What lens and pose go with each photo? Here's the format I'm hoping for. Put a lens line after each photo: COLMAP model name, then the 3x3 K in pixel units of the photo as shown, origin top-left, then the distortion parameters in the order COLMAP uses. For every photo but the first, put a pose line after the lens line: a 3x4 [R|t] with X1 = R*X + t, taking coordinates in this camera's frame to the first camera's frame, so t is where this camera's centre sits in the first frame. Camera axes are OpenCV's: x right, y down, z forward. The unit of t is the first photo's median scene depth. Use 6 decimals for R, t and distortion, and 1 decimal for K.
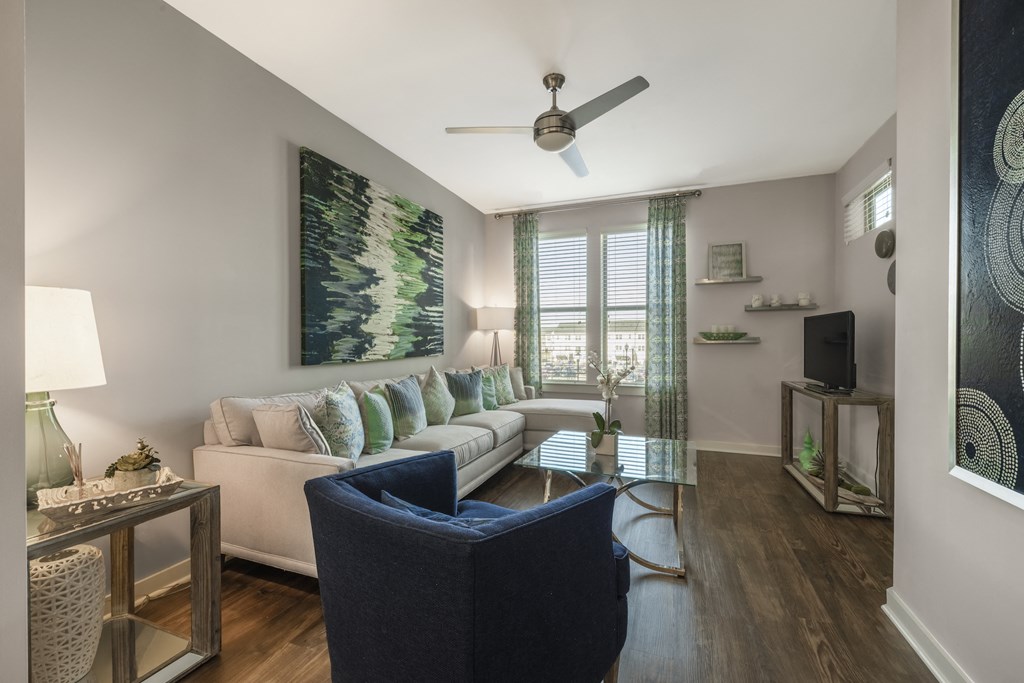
lens RADIAL K [[417.3, 0, 512.5], [0, 417.3, 341.8], [0, 0, 1]] dist [0.000739, -0.000029]
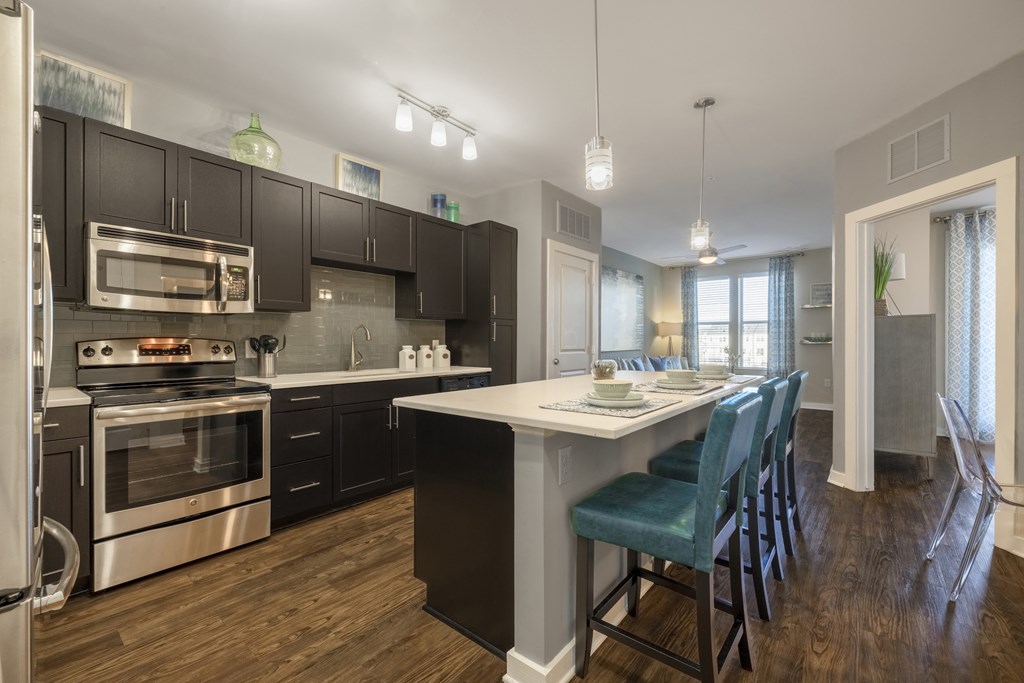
lens RADIAL K [[417.3, 0, 511.6], [0, 417.3, 344.7], [0, 0, 1]] dist [0.000739, -0.000029]
pose [[0.942443, 0.005868, -0.334316, -0.087246], [-0.005153, 0.999982, 0.003025, 0.008098], [0.334328, -0.001128, 0.942456, -0.917294]]
